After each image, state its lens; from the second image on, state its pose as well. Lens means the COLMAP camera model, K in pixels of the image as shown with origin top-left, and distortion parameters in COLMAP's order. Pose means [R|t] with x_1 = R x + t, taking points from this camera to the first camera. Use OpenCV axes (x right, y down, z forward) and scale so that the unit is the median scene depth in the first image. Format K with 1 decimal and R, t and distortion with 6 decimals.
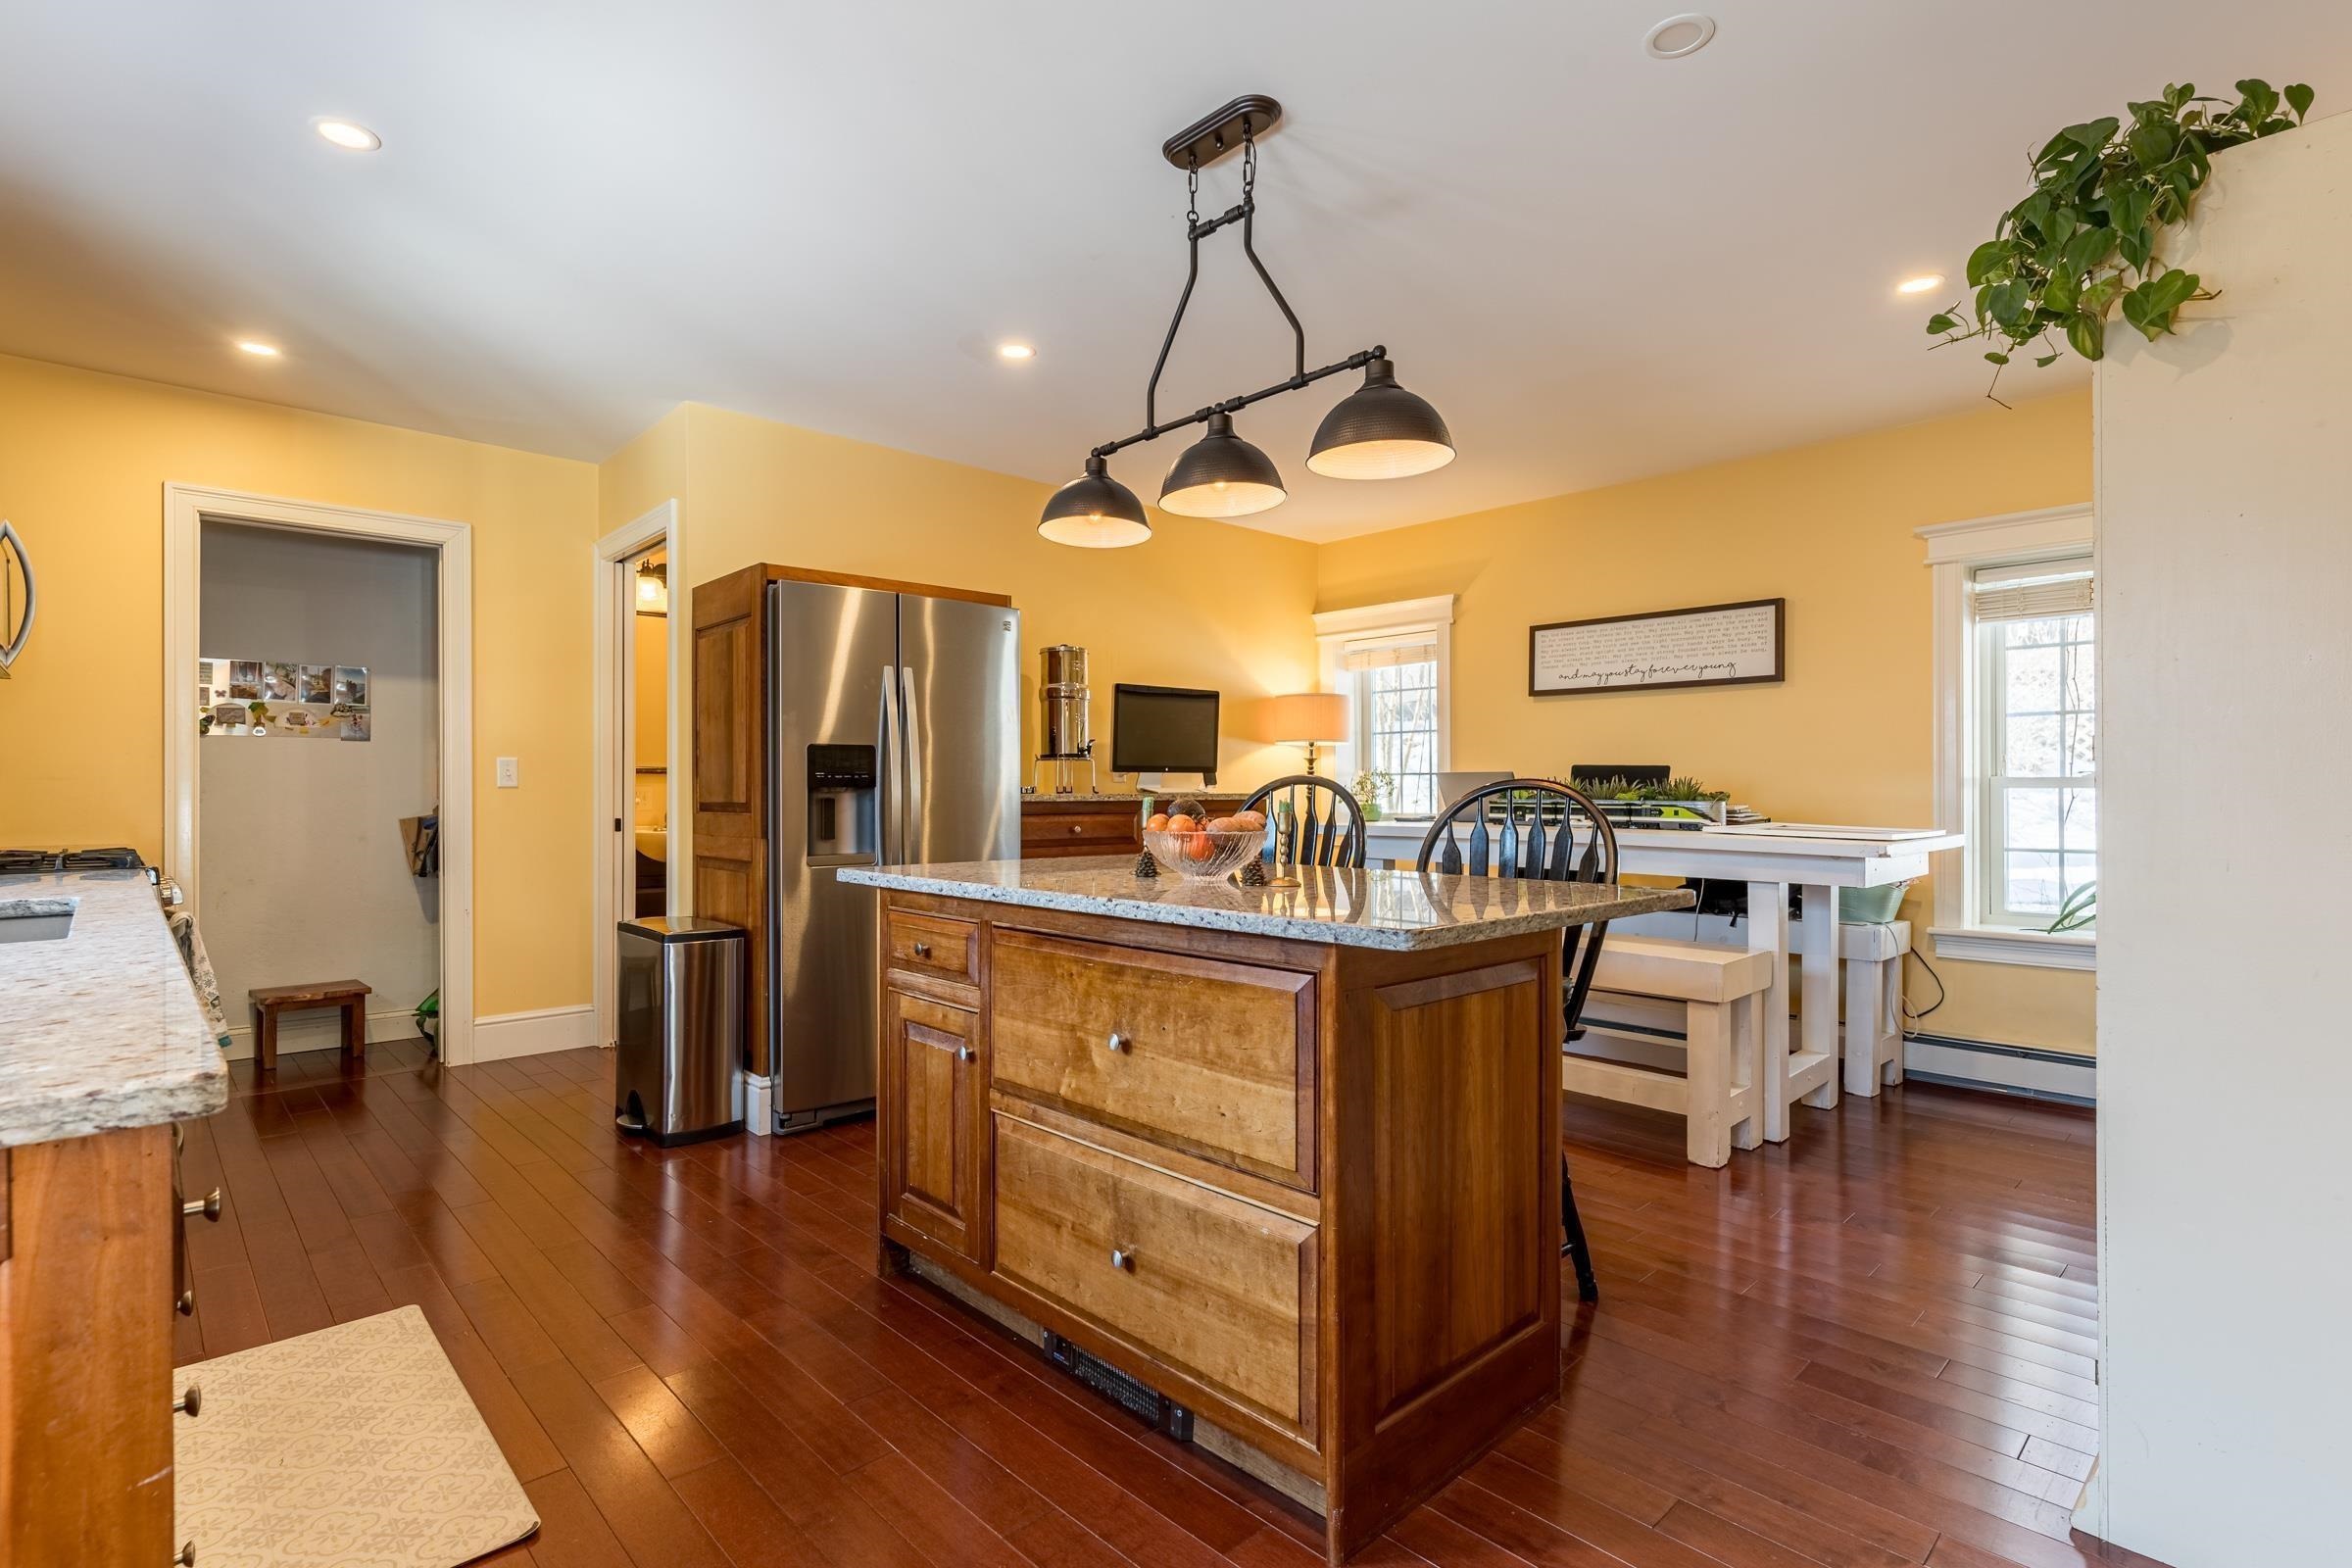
lens RADIAL K [[1125.3, 0, 1176.2], [0, 1125.3, 778.7], [0, 0, 1]] dist [0.003919, -0.002656]
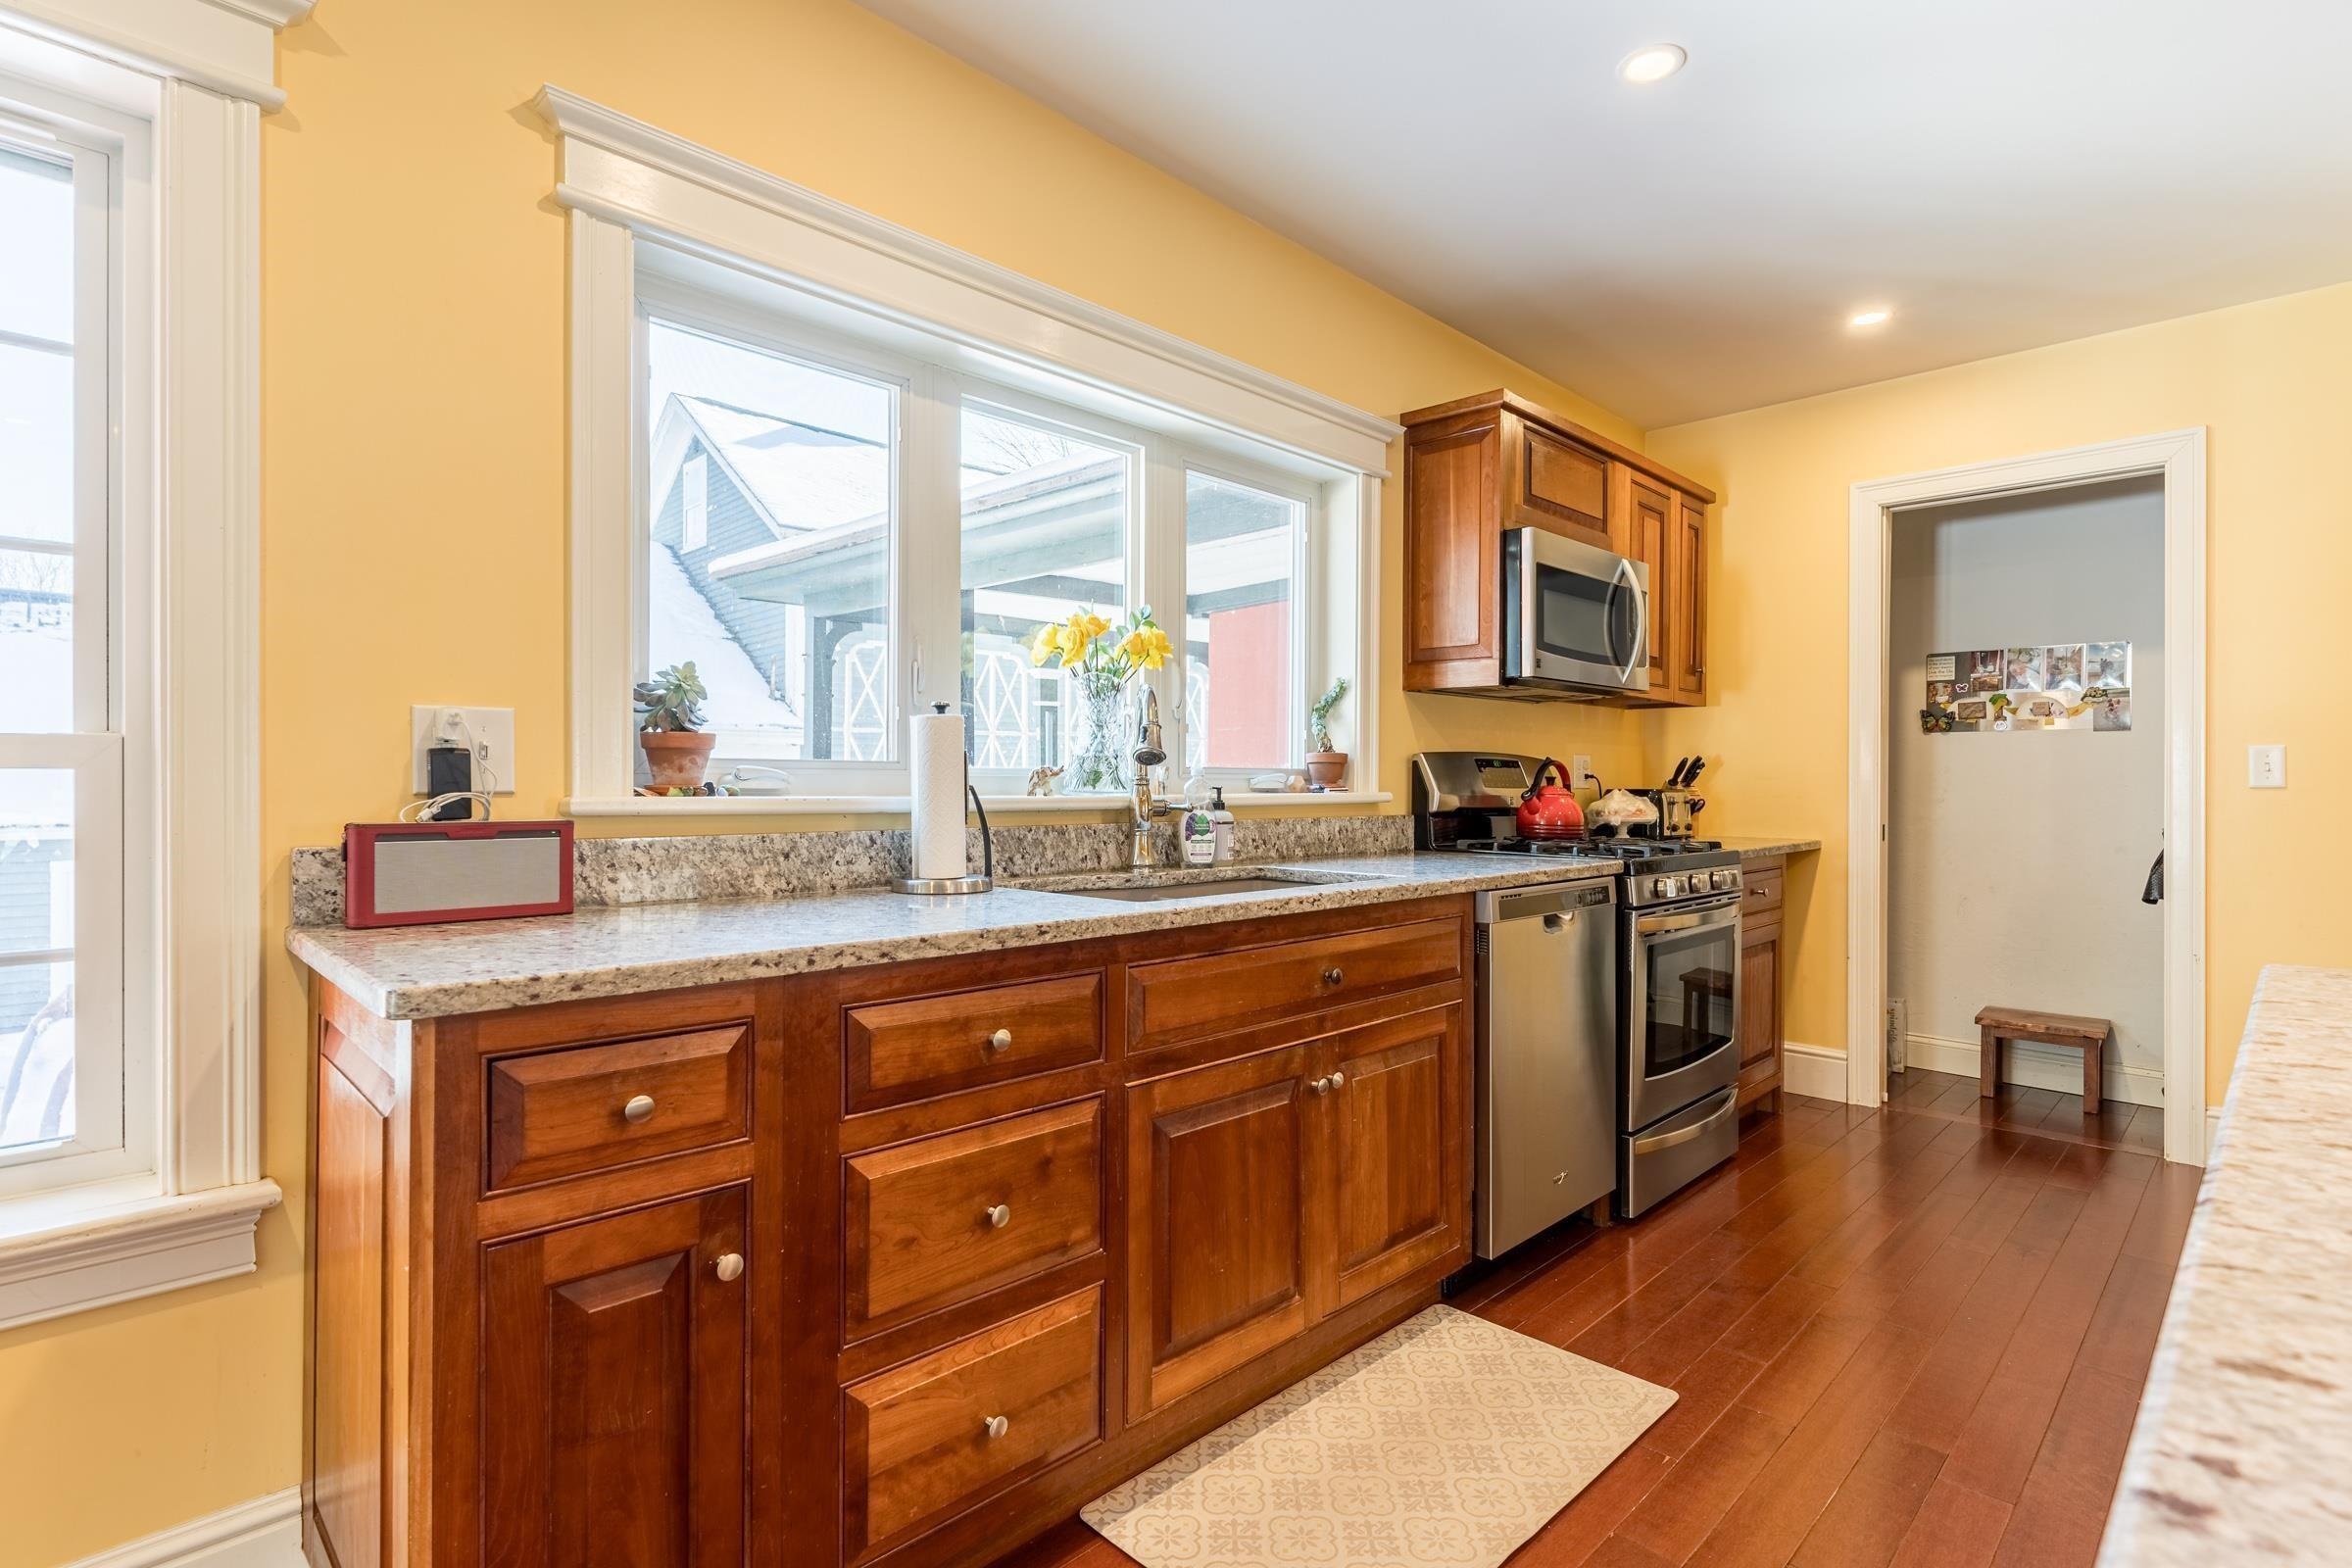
lens RADIAL K [[1125.3, 0, 1179.8], [0, 1125.3, 783.2], [0, 0, 1]] dist [0.003919, -0.002656]
pose [[0.030615, -0.001665, -0.999530, 0.081245], [0.003820, 0.999992, -0.001548, 0.003844], [0.999524, -0.003771, 0.030621, 0.302376]]
